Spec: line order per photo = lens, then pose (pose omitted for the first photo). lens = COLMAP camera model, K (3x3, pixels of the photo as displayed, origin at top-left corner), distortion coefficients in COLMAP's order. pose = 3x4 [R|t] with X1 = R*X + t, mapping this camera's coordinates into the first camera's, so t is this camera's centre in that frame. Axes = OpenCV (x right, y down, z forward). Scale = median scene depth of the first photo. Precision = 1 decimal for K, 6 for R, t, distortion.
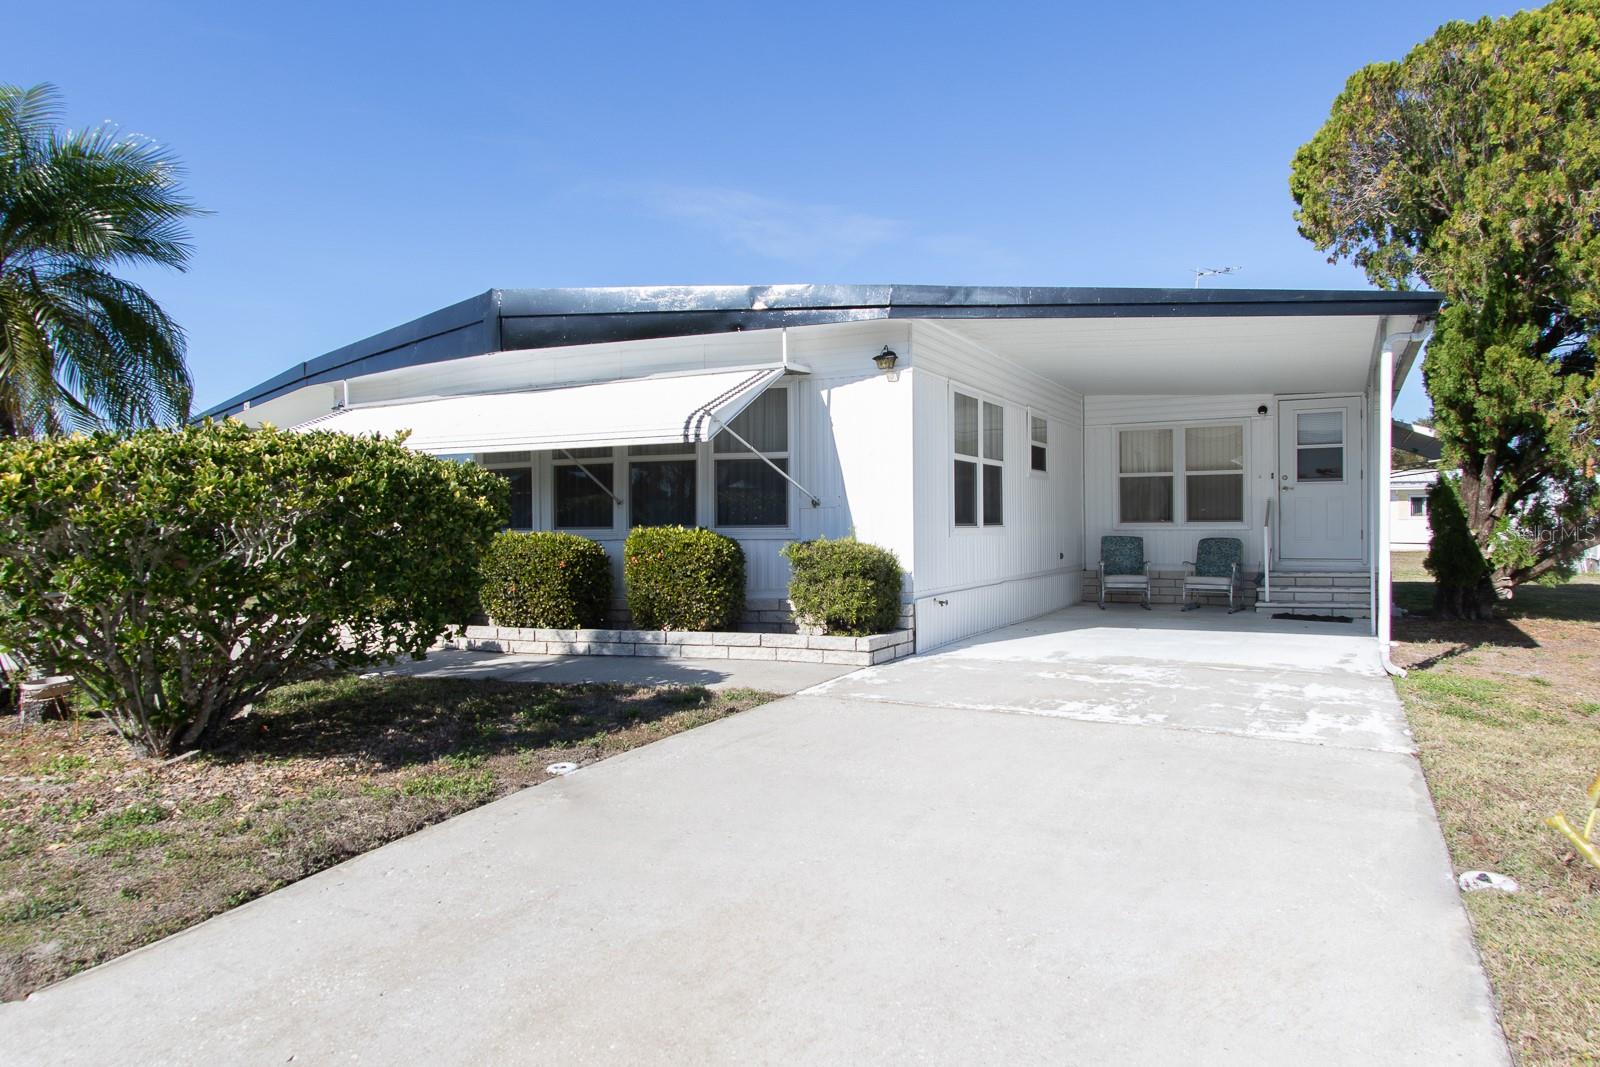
lens RADIAL K [[1011.0, 0, 800.0], [0, 1011.0, 533.5], [0, 0, 1]] dist [0.004208, 0.001331]
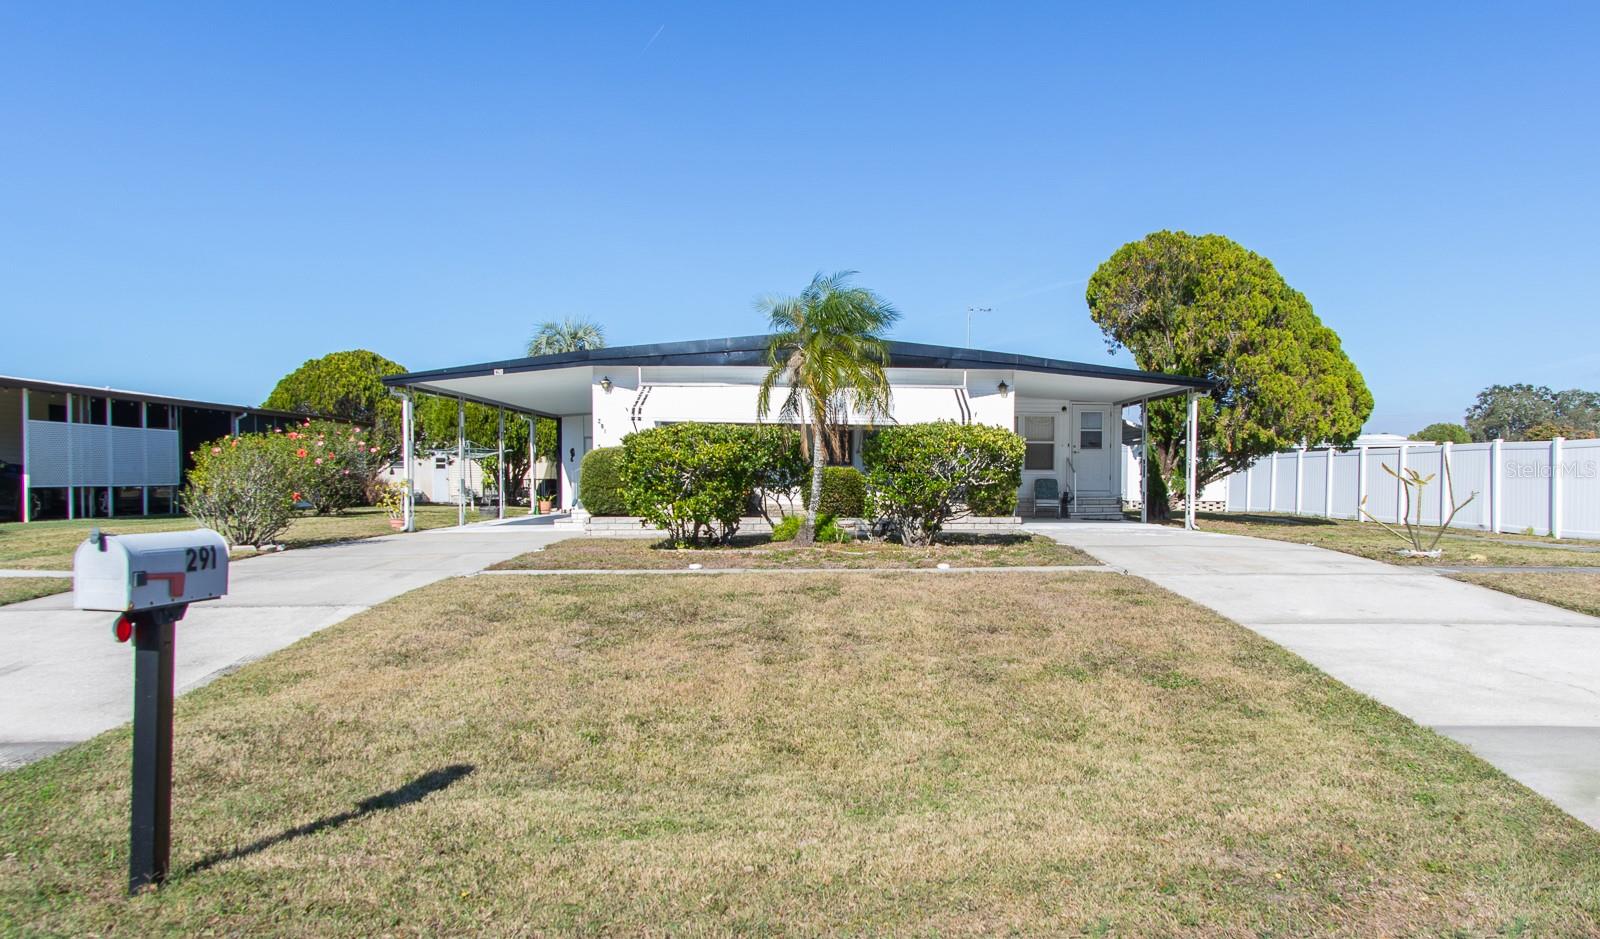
lens RADIAL K [[1116.7, 0, 879.4], [0, 1116.7, 514.8], [0, 0, 1]] dist [0.004351, -0.000512]
pose [[0.856196, -0.003210, 0.516641, -1.242287], [-0.007844, 0.999785, 0.019212, 0.046891], [-0.516591, -0.020502, 0.855987, -0.793821]]
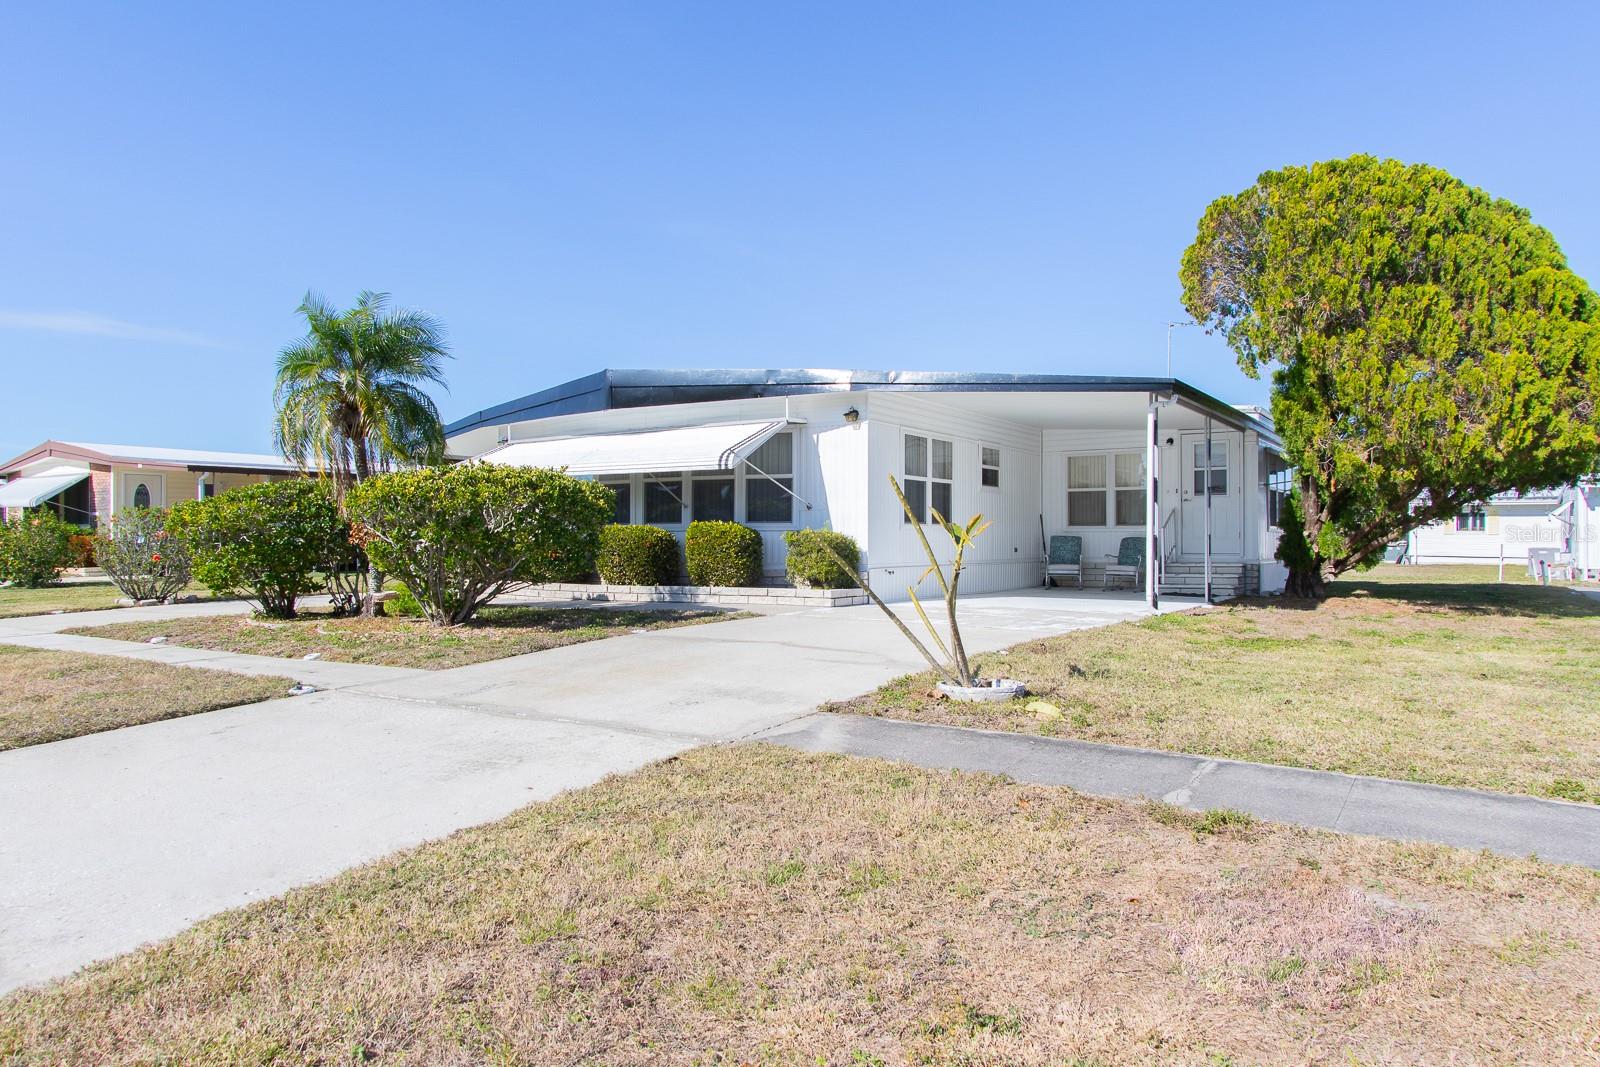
lens RADIAL K [[1011.0, 0, 800.0], [0, 1011.0, 533.5], [0, 0, 1]] dist [0.004208, 0.001331]
pose [[0.994975, 0.007728, -0.099827, 0.153123], [-0.009106, 0.999869, -0.013350, 0.030290], [0.099710, 0.014192, 0.994915, -0.527566]]
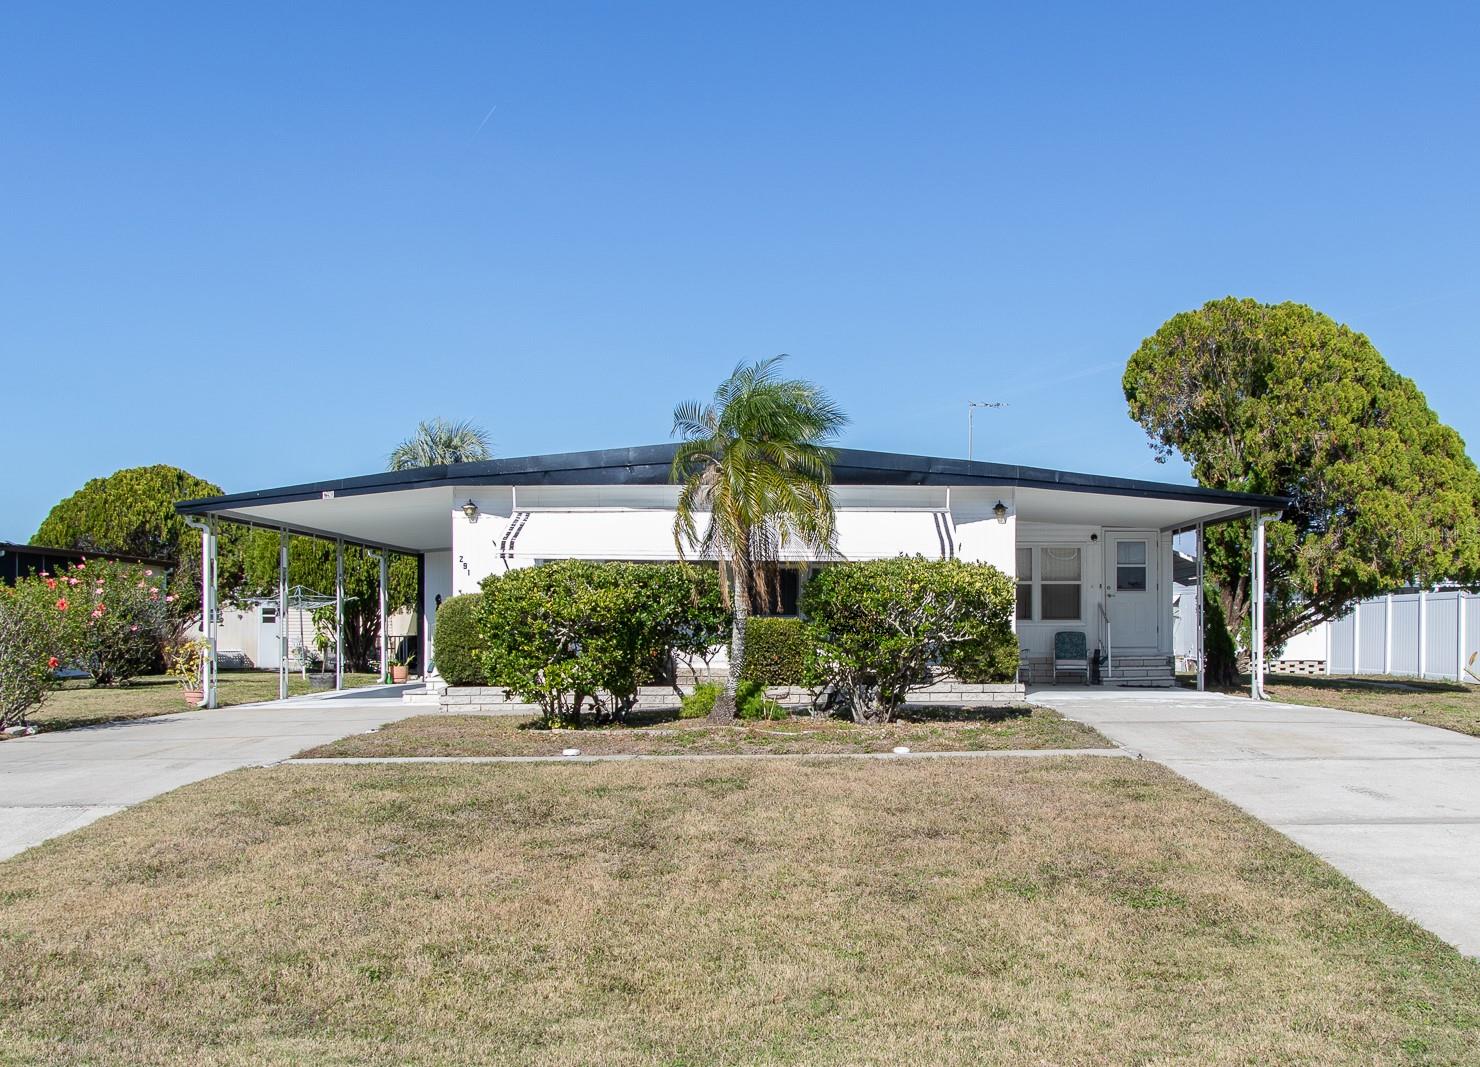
lens RADIAL K [[1525.5, 0, 848.4], [0, 1525.5, 623.9], [0, 0, 1]] dist [0.001634, 0.006025]
pose [[0.865688, 0.010794, 0.500467, -1.210496], [-0.001819, 0.999829, -0.018417, 0.045465], [-0.500580, 0.015033, 0.865560, -0.856958]]
